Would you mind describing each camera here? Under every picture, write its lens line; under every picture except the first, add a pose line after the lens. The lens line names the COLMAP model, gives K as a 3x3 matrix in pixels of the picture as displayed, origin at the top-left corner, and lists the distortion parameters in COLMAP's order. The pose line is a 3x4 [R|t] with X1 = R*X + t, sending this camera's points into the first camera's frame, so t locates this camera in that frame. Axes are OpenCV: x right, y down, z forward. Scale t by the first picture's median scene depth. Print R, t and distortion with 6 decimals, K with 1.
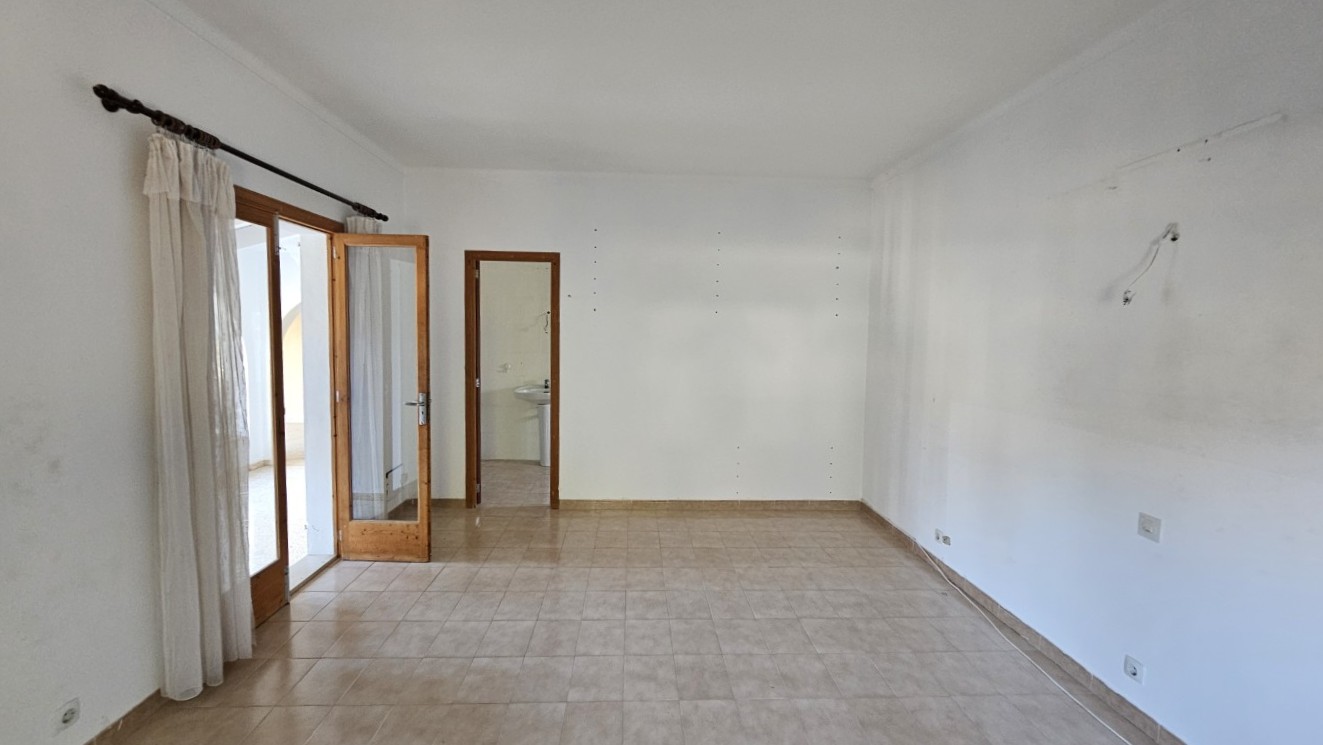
lens RADIAL K [[554.5, 0, 661.9], [0, 554.5, 374.6], [0, 0, 1]] dist [0.000391, 0.000797]
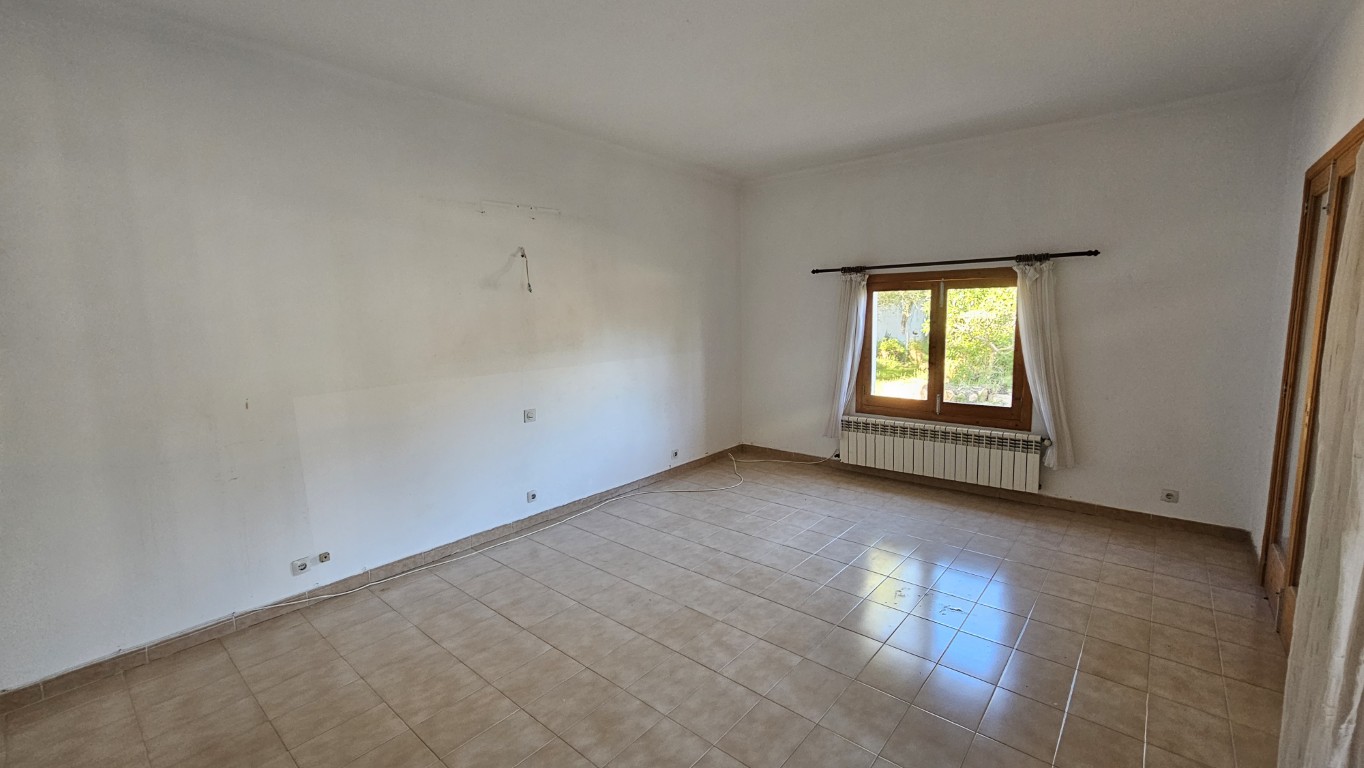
lens RADIAL K [[571.7, 0, 683.5], [0, 571.7, 380.4], [0, 0, 1]] dist [0.000391, 0.000797]
pose [[-0.726995, -0.092083, 0.680441, -0.549090], [0.058166, 0.979146, 0.194651, -0.125799], [-0.684175, 0.181088, -0.706478, 1.437387]]
